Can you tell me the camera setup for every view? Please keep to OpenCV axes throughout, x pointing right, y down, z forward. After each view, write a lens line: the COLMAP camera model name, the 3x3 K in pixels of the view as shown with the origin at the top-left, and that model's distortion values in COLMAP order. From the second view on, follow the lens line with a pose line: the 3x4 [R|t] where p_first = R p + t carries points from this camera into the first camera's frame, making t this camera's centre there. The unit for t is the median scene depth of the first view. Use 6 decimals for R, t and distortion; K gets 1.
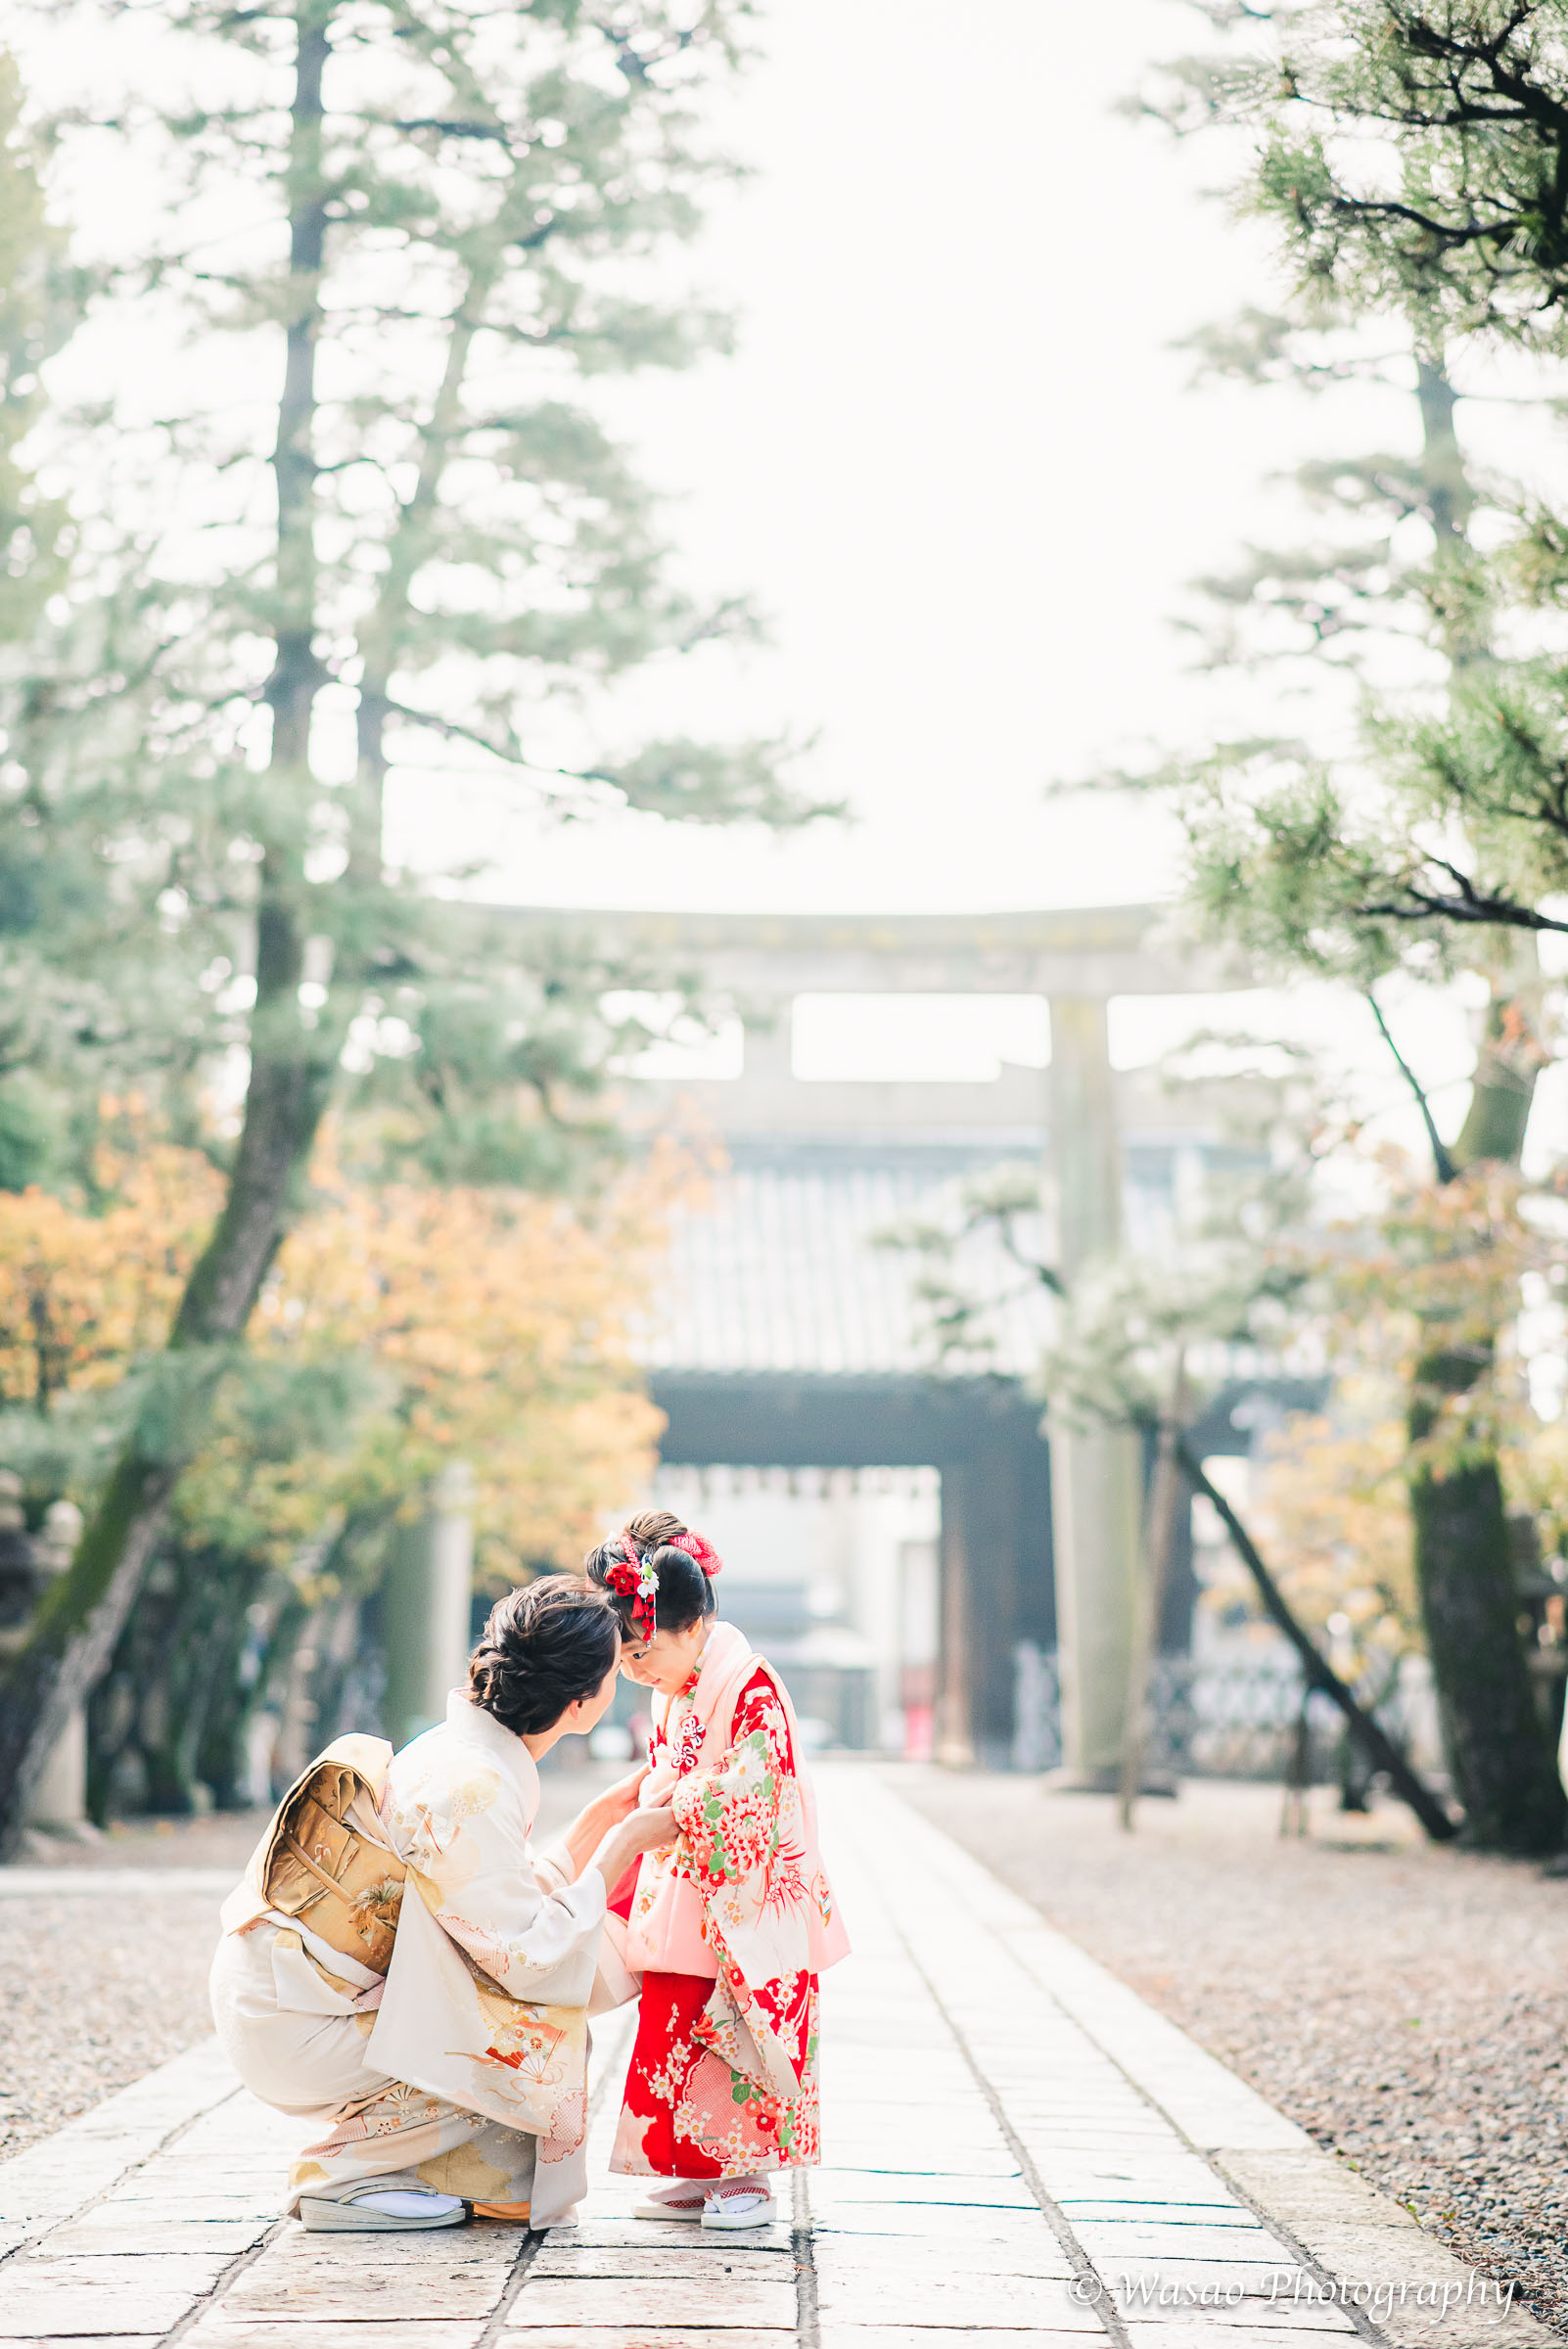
lens RADIAL K [[5809.5, 0, 784.0], [0, 5809.5, 1174.5], [0, 0, 1]] dist [0.059367, 0.244293]
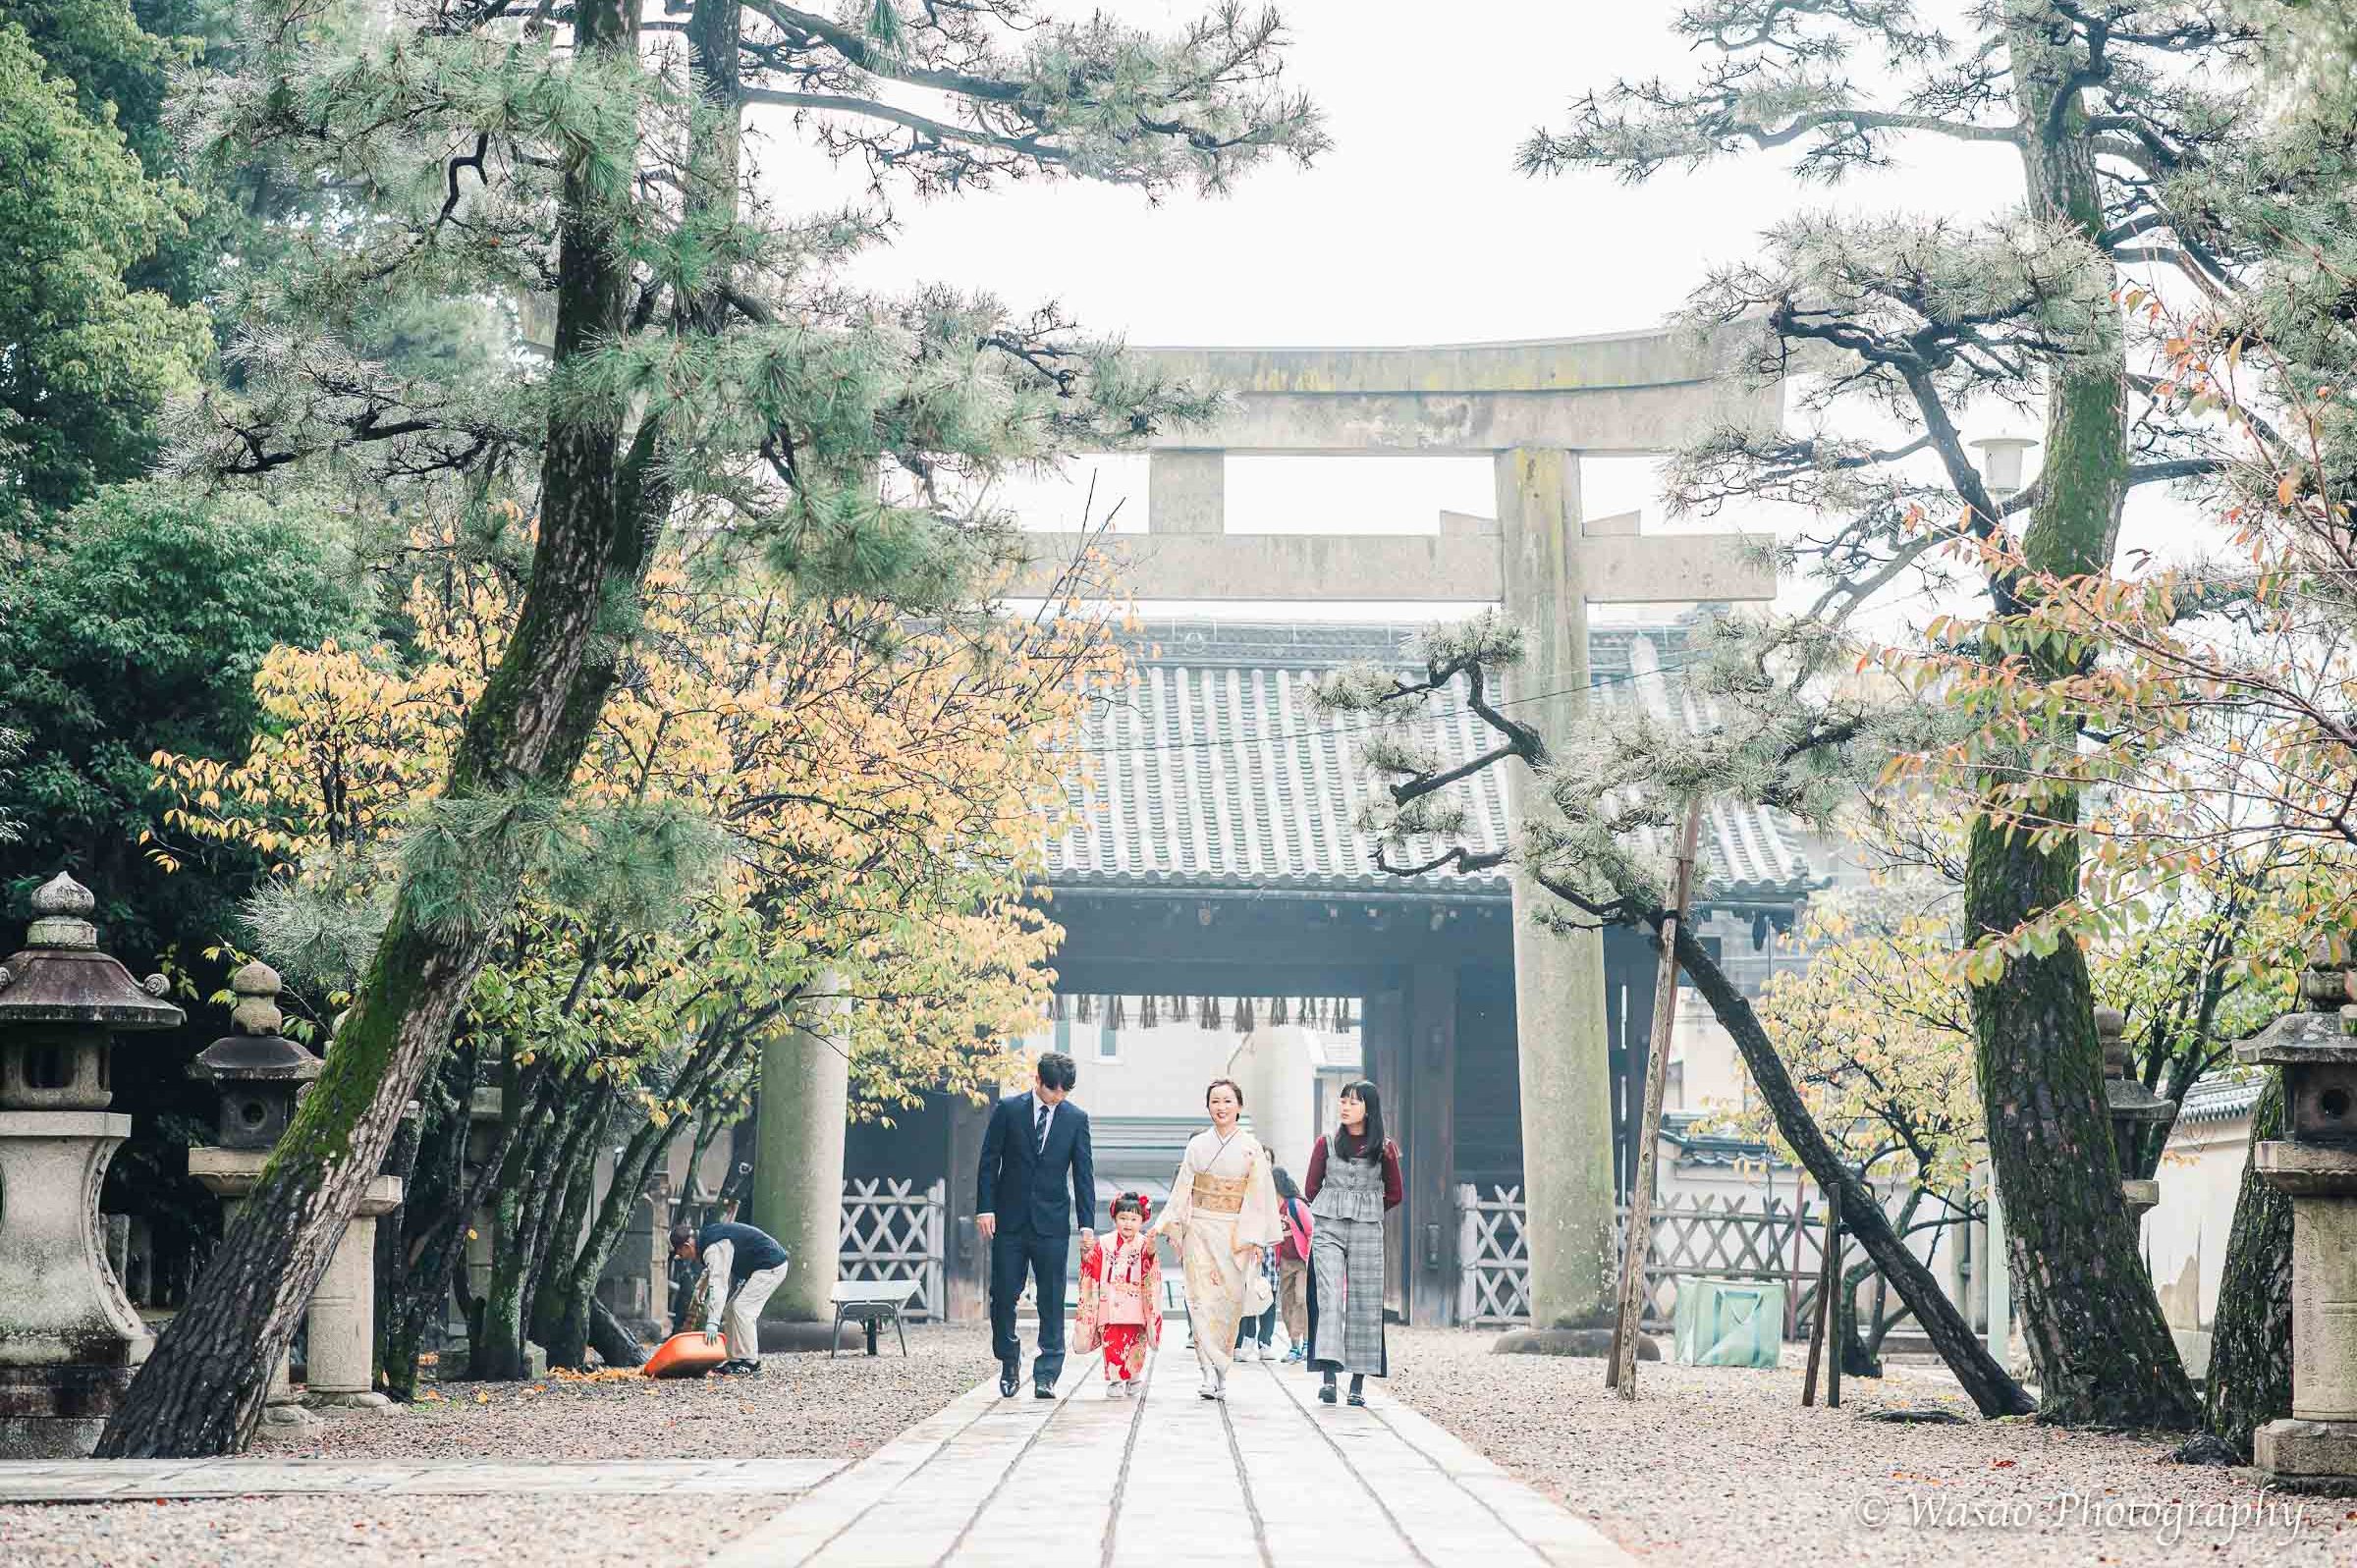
lens RADIAL K [[5893.2, 0, 1083.3], [0, 5893.2, 783.1], [0, 0, 1]] dist [-0.028833, -0.515945]
pose [[0.999844, -0.003456, -0.017296, -0.004442], [0.003642, 0.999936, 0.010717, 0.014534], [0.017258, -0.010779, 0.999793, 0.146607]]
